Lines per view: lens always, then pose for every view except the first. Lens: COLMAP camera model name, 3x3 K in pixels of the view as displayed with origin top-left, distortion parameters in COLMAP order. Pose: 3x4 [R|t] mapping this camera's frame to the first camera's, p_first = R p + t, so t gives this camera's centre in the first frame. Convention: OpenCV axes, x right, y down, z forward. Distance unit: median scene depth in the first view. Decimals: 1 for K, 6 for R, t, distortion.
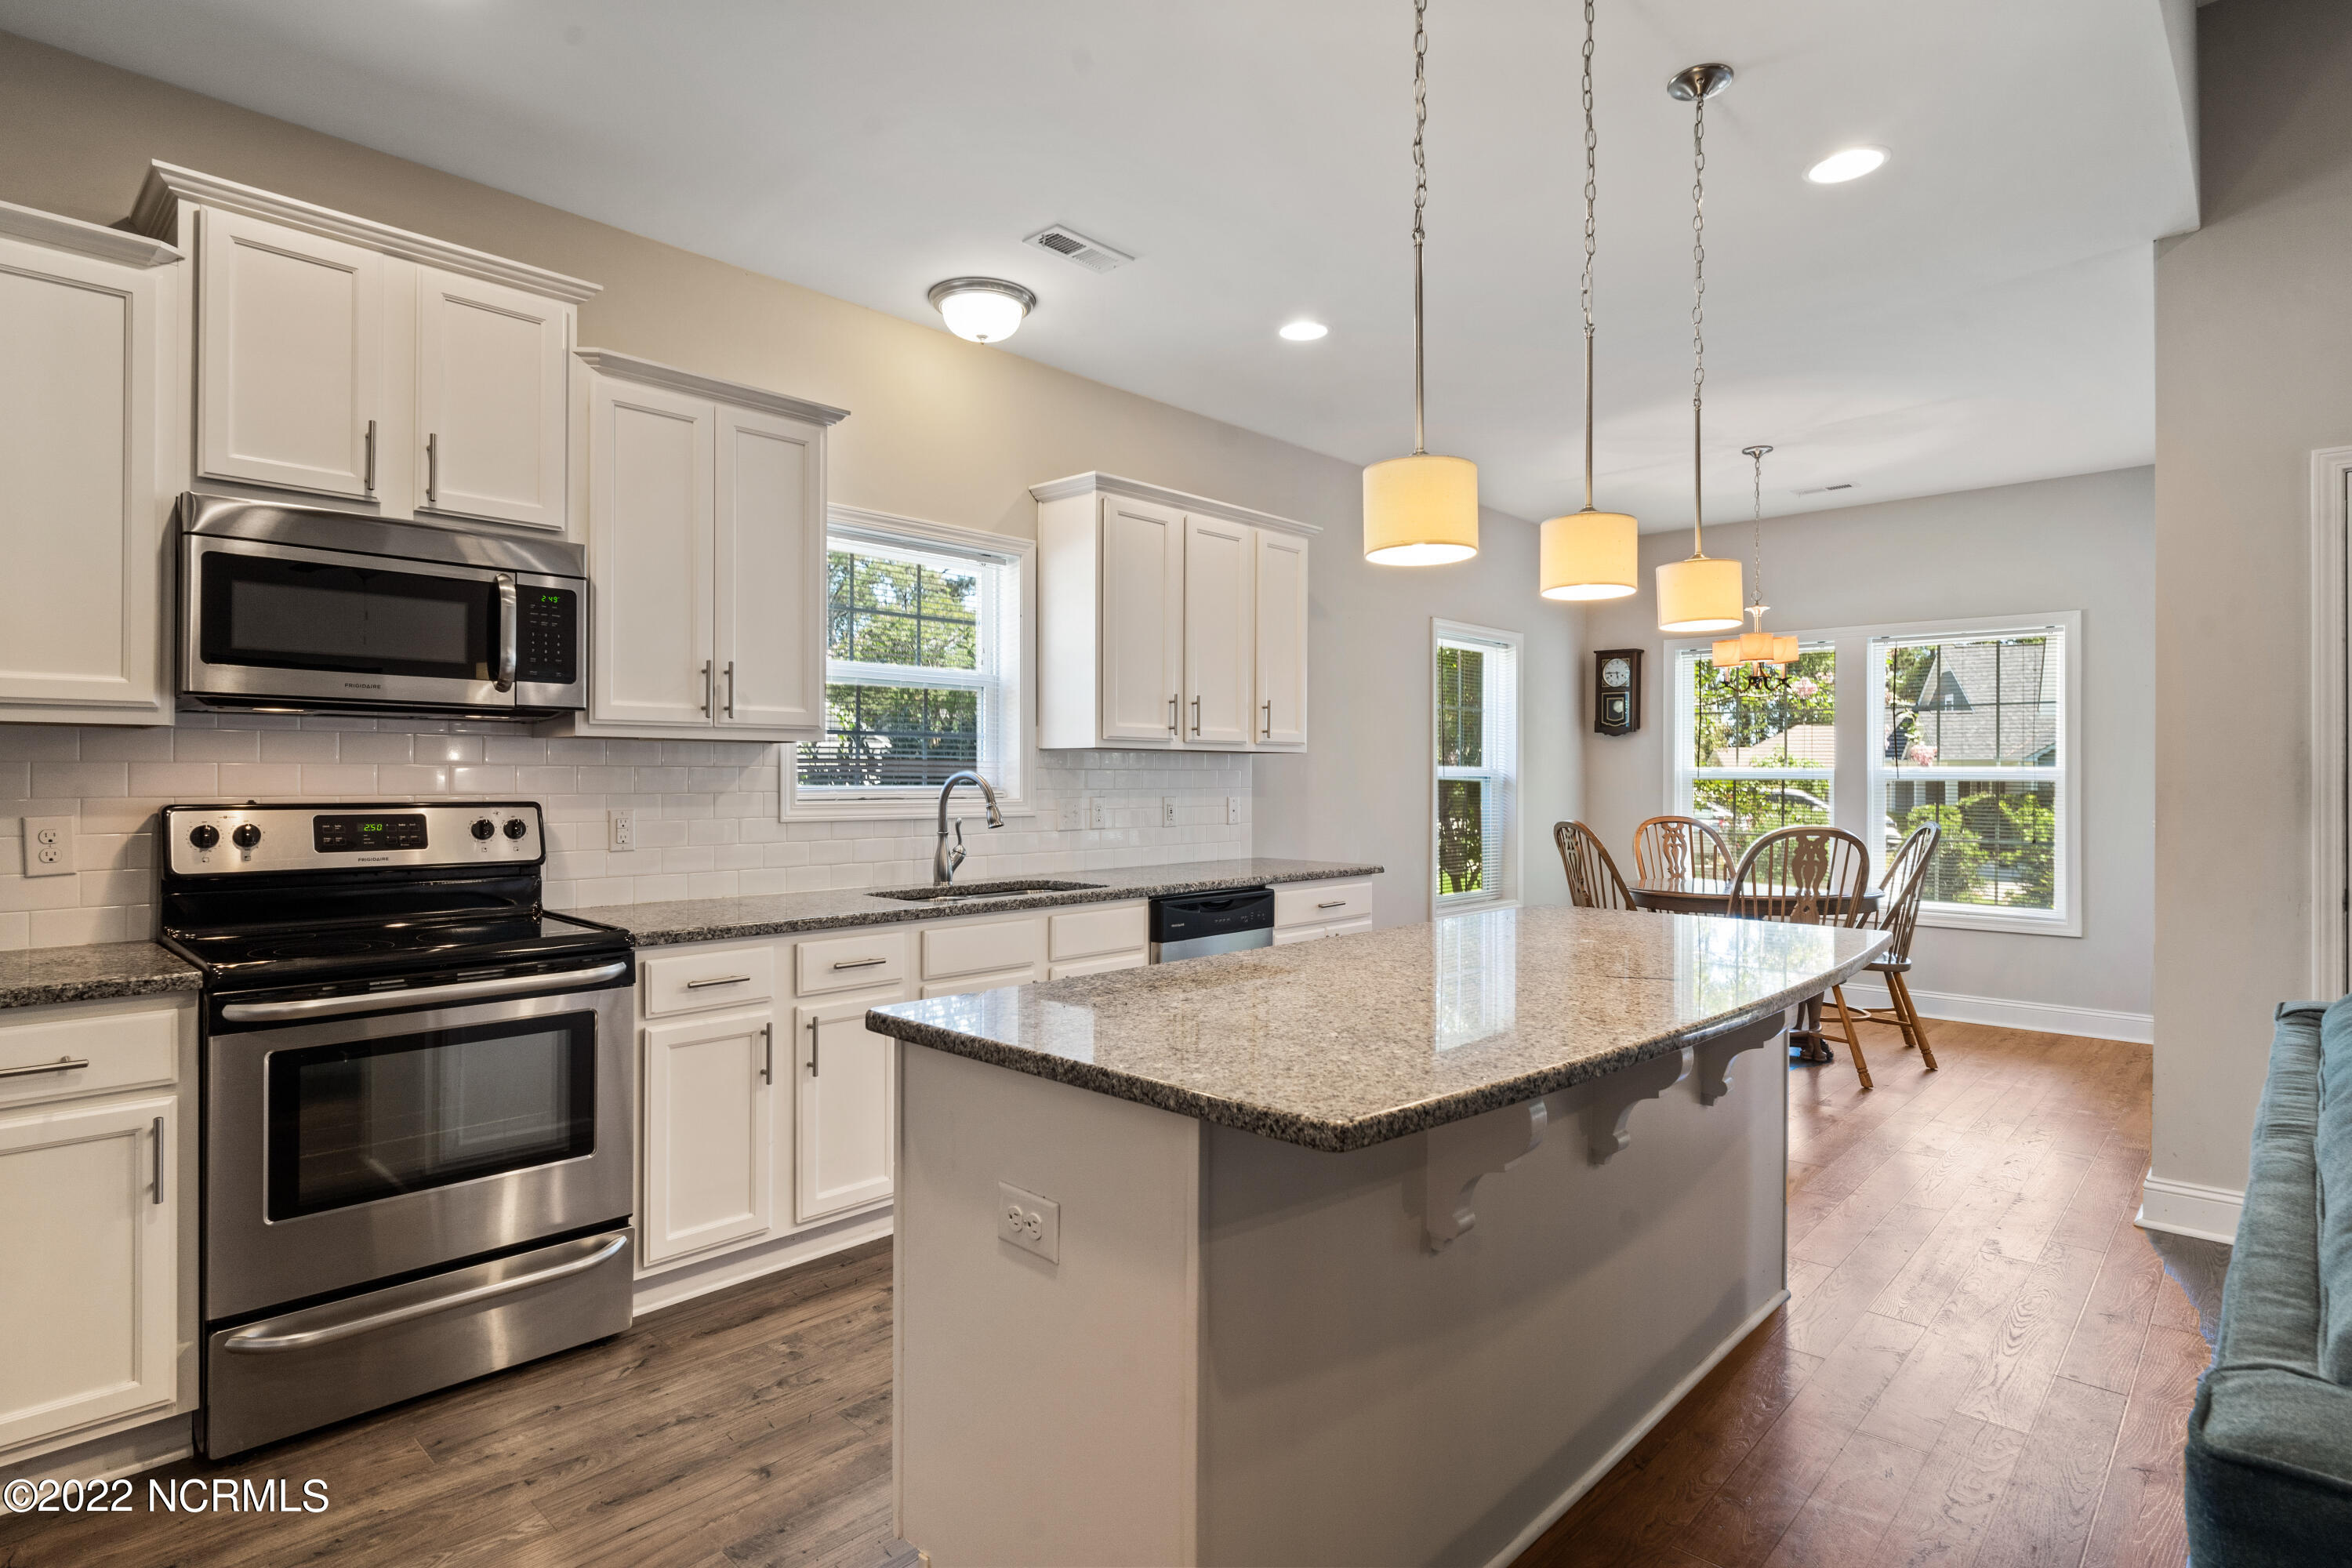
lens RADIAL K [[1211.1, 0, 1166.2], [0, 1211.1, 774.1], [0, 0, 1]] dist [-0.002136, 0.000168]
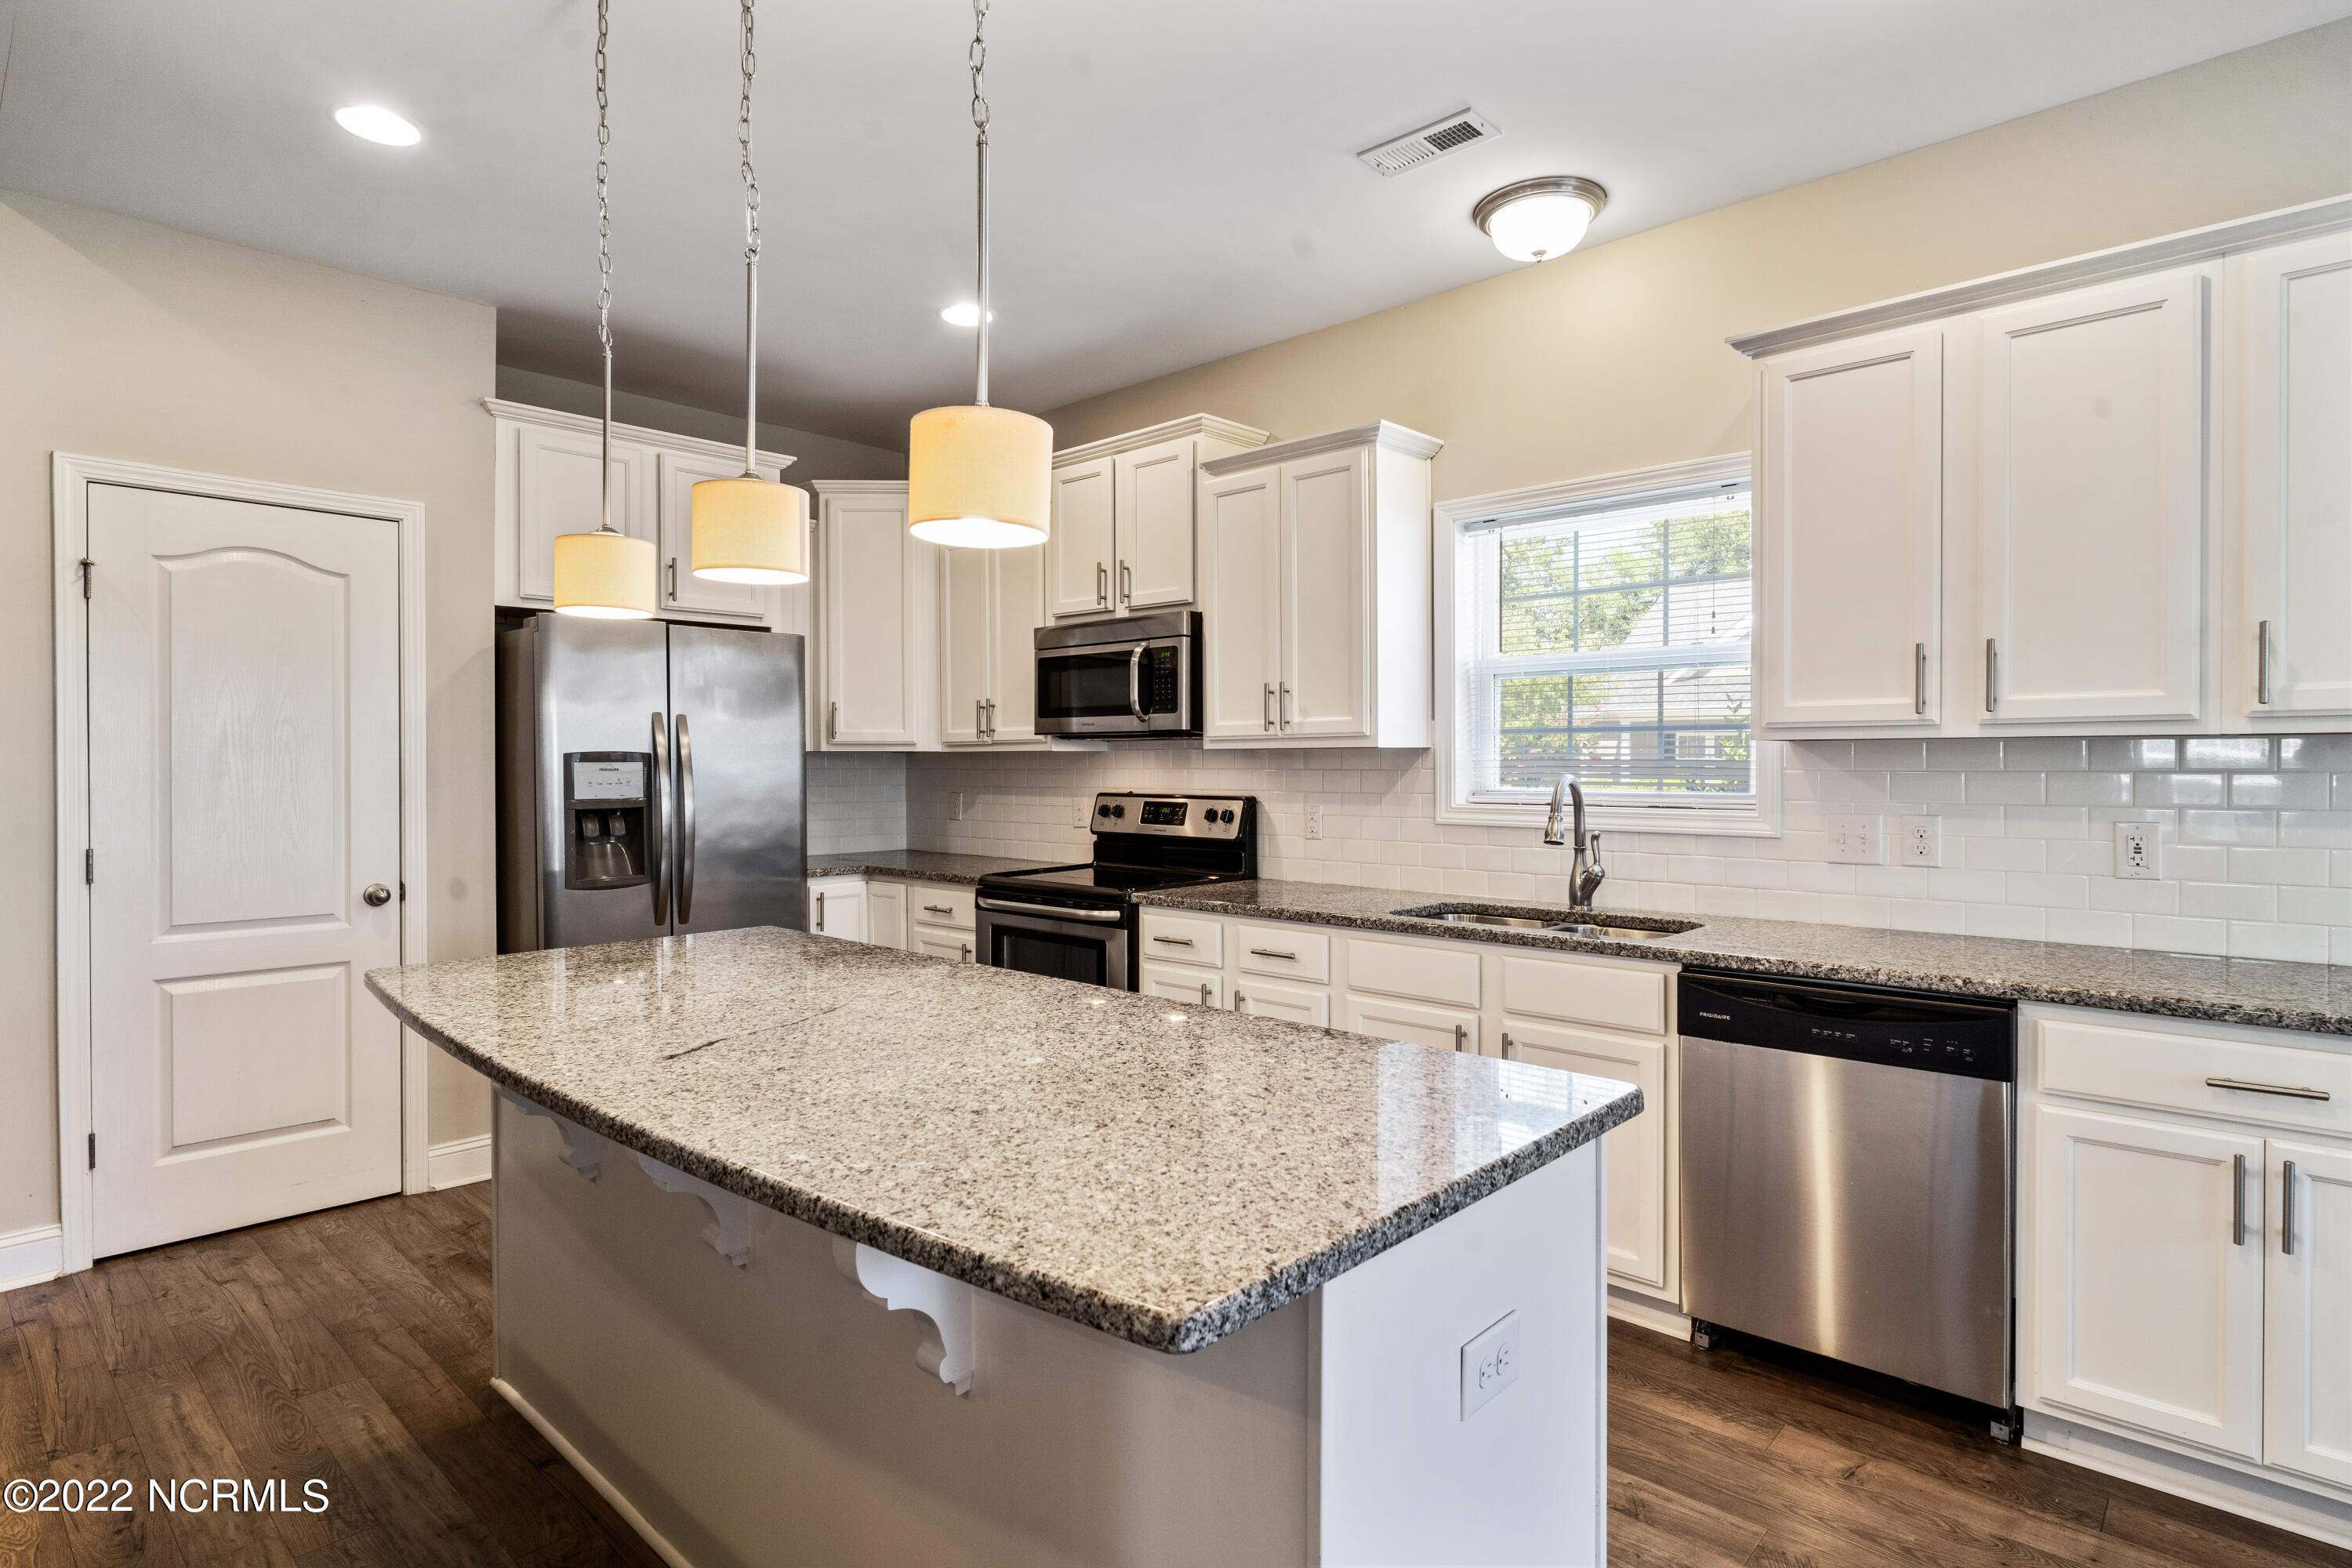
lens RADIAL K [[1211.1, 0, 1166.2], [0, 1211.1, 774.1], [0, 0, 1]] dist [-0.002136, 0.000168]
pose [[0.007837, 0.007741, -0.999939, 0.811437], [0.005085, 0.999957, 0.007781, -0.013067], [0.999956, -0.005145, 0.007797, 0.876941]]
